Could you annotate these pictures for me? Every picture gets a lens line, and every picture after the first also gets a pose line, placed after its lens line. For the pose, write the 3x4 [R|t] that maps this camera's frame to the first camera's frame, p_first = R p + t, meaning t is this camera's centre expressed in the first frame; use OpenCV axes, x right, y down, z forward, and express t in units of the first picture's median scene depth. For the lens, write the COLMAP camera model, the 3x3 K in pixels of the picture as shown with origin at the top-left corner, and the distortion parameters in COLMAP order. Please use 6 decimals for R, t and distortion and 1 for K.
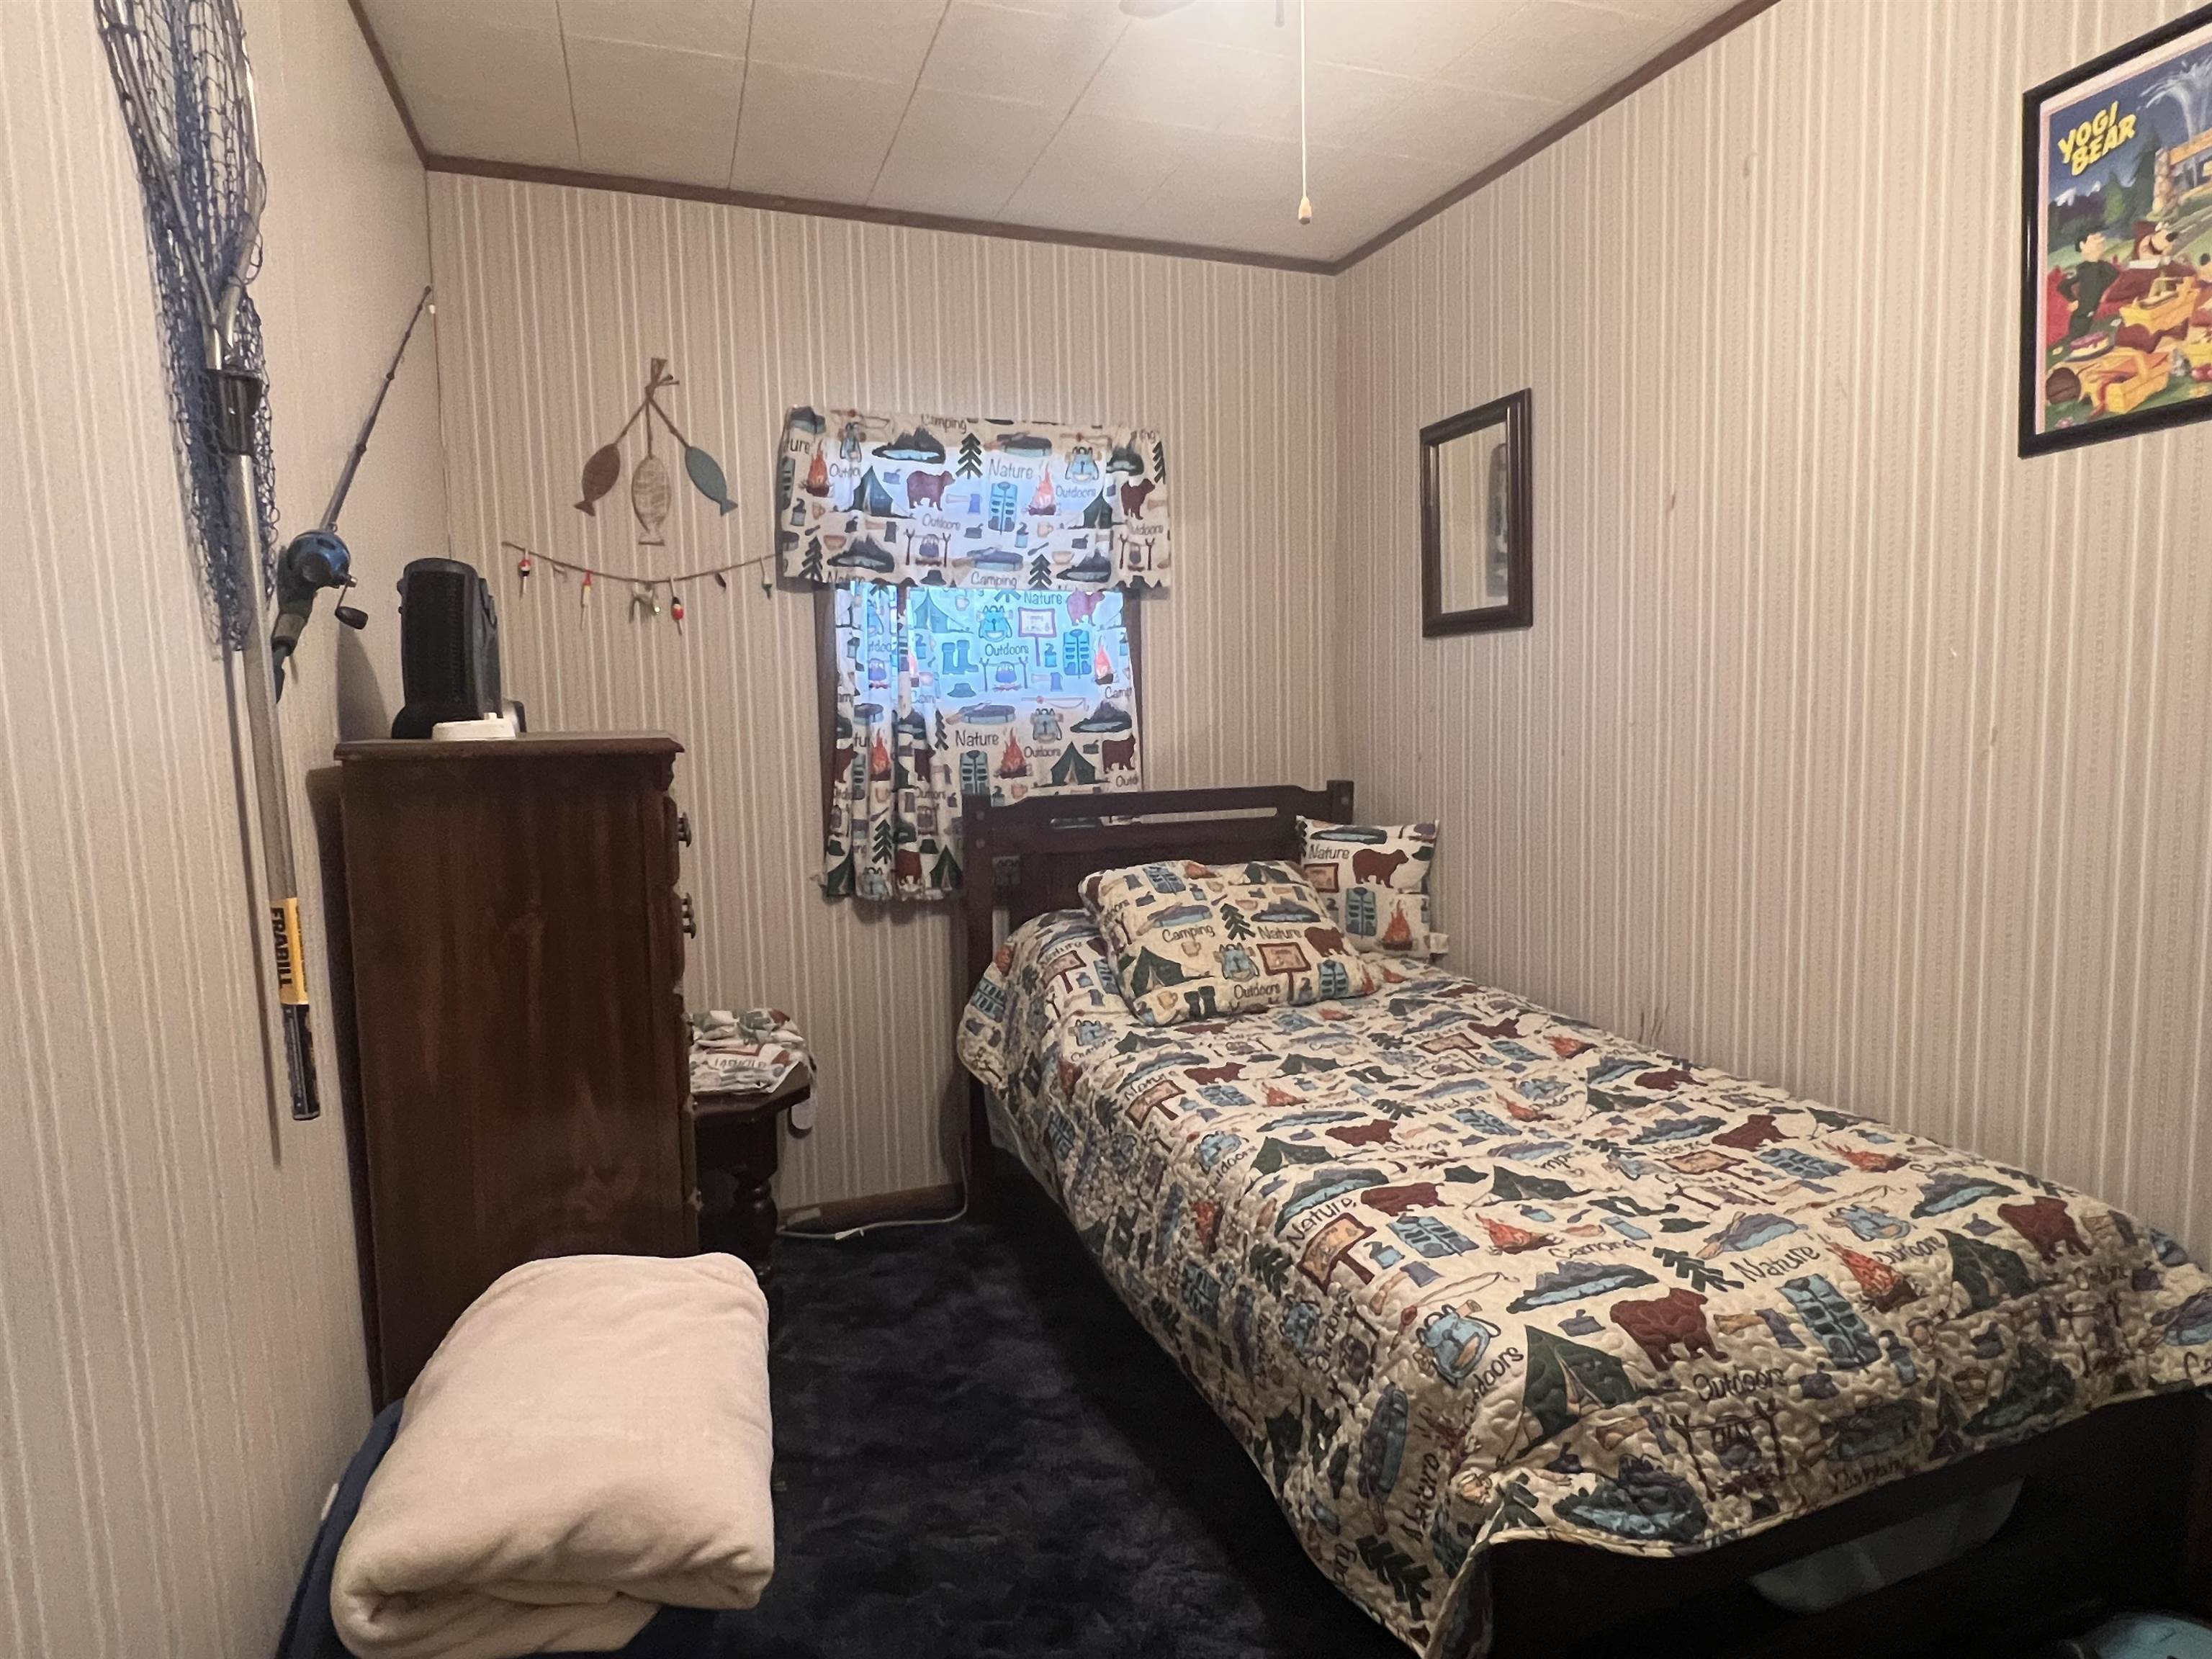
lens RADIAL K [[1260.7, 0, 1094.5], [0, 1260.7, 820.9], [0, 0, 1]] dist [-0.005479, 0.000516]
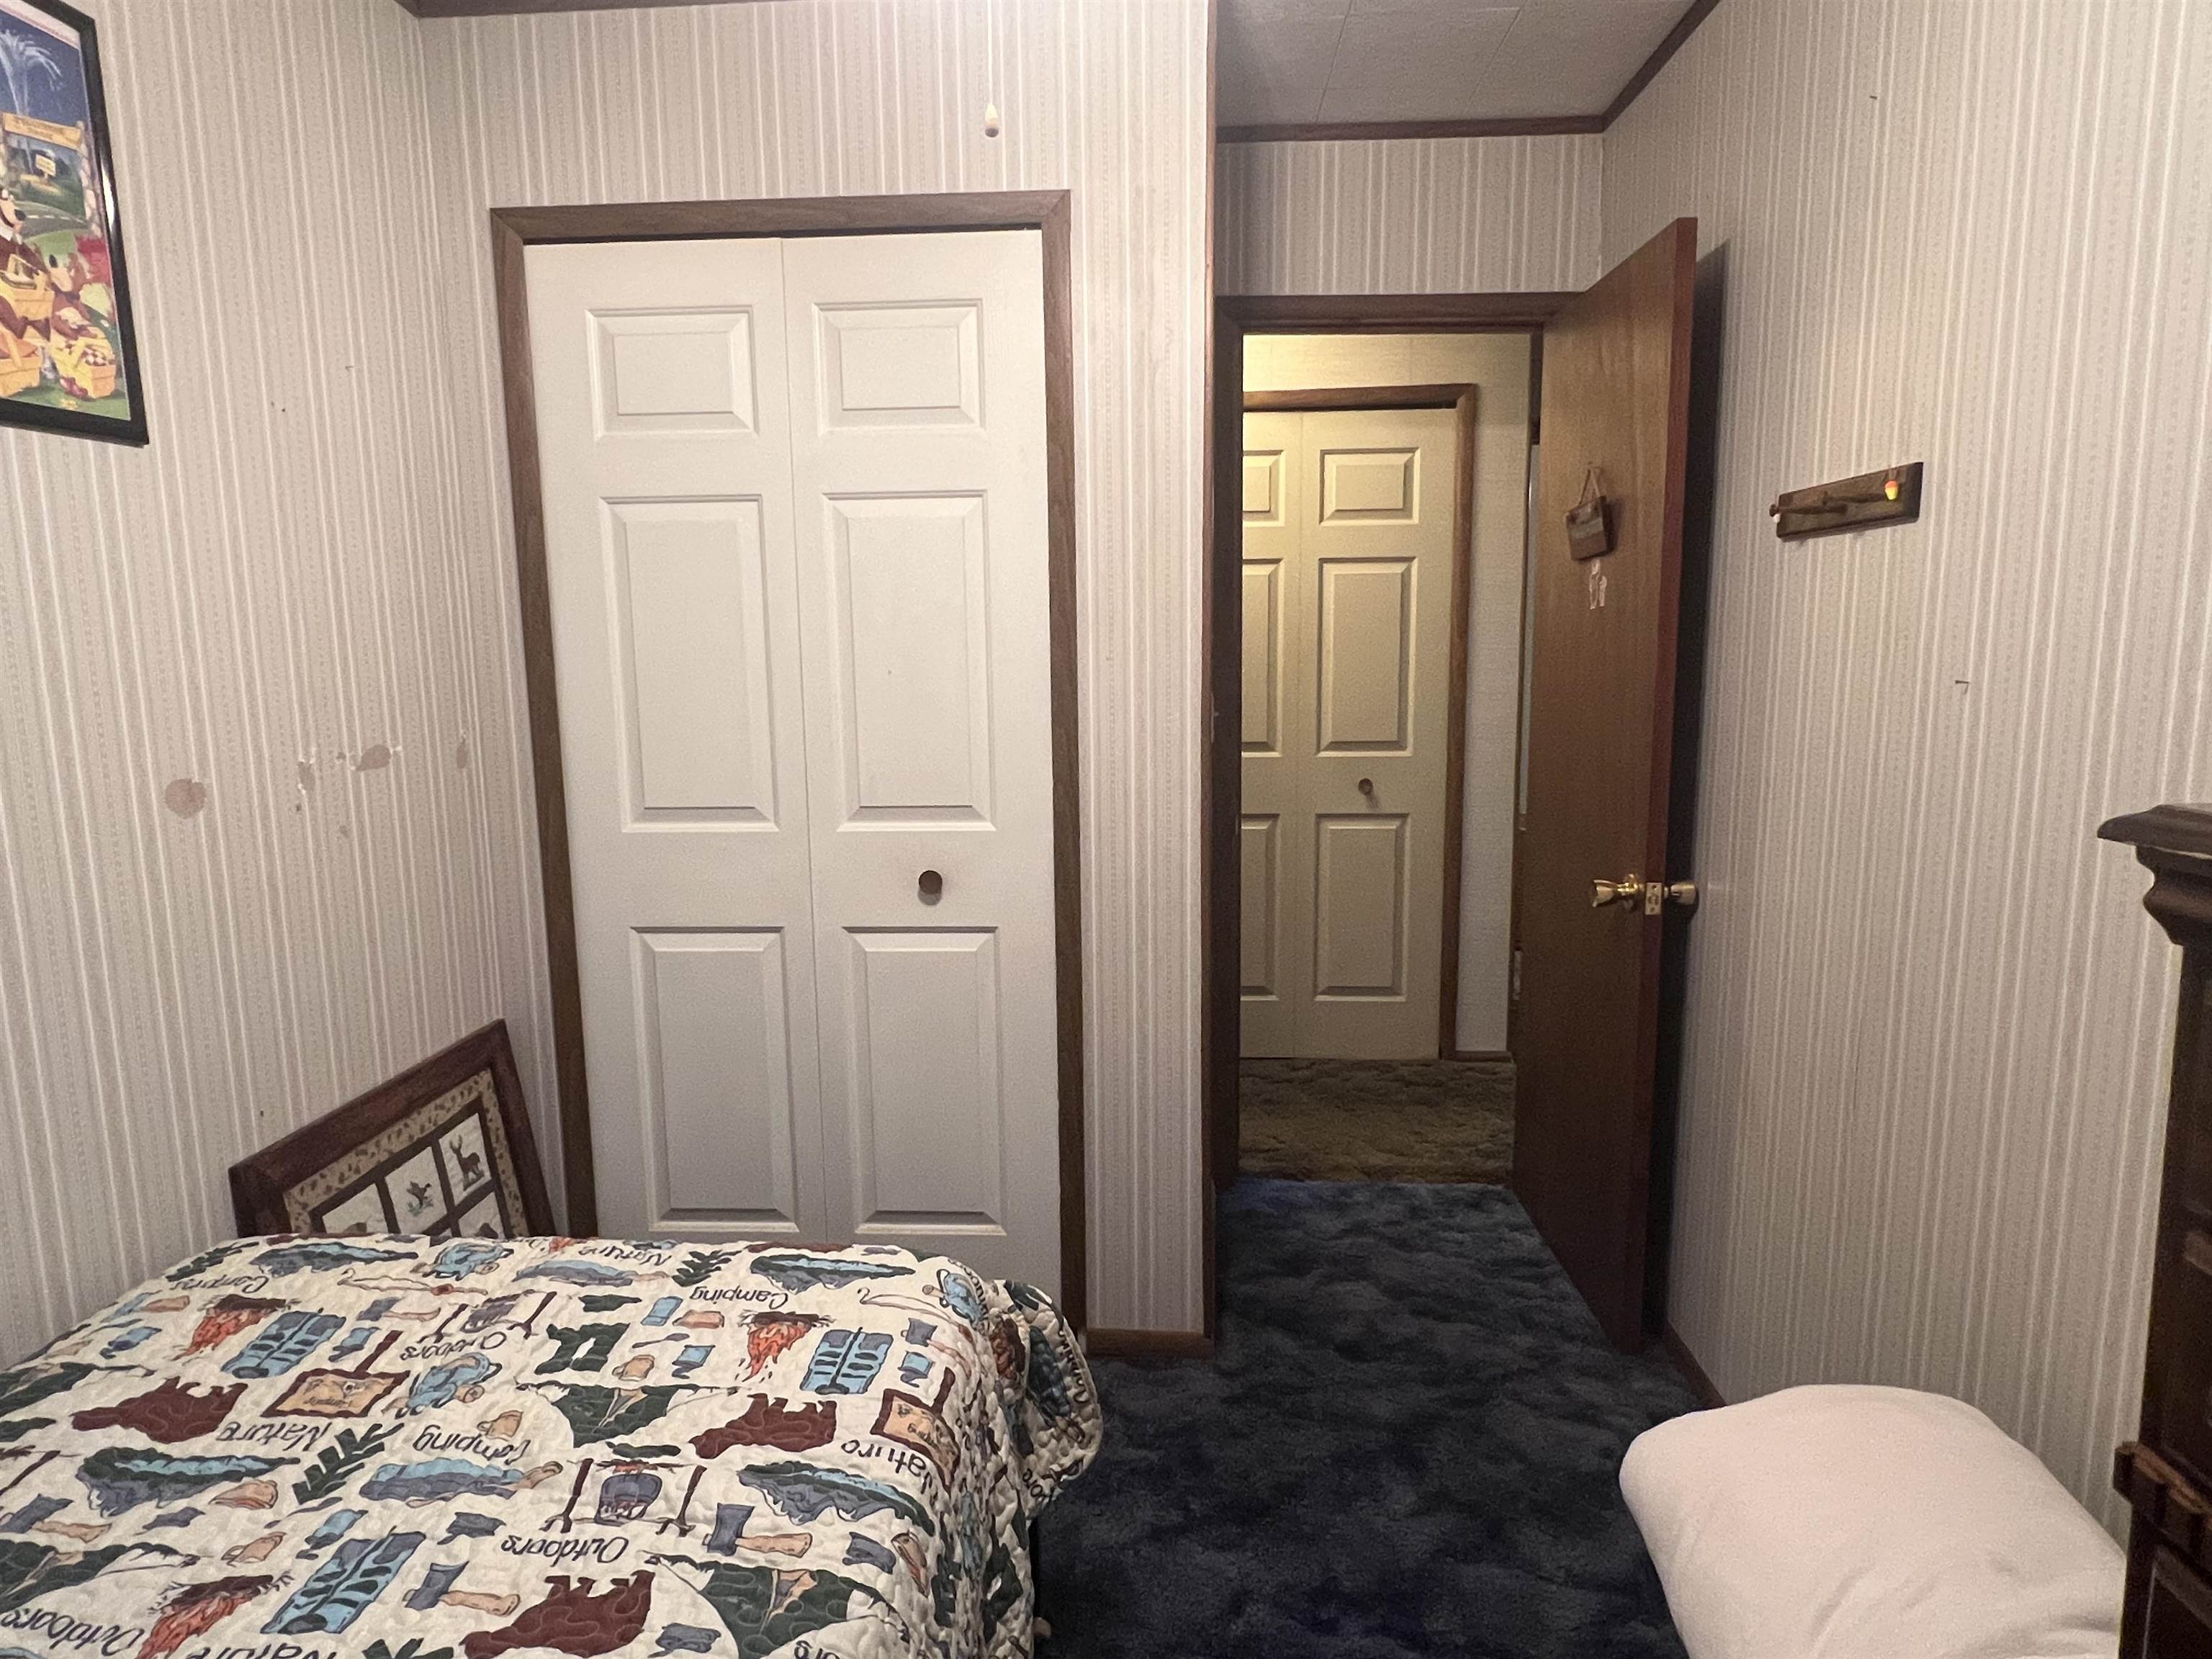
lens RADIAL K [[1260.7, 0, 1094.5], [0, 1260.7, 820.9], [0, 0, 1]] dist [-0.005479, 0.000516]
pose [[-0.919632, -0.020853, 0.392226, -0.191855], [0.071342, 0.973111, 0.219008, -0.178279], [-0.386247, 0.229389, -0.893417, 1.522649]]
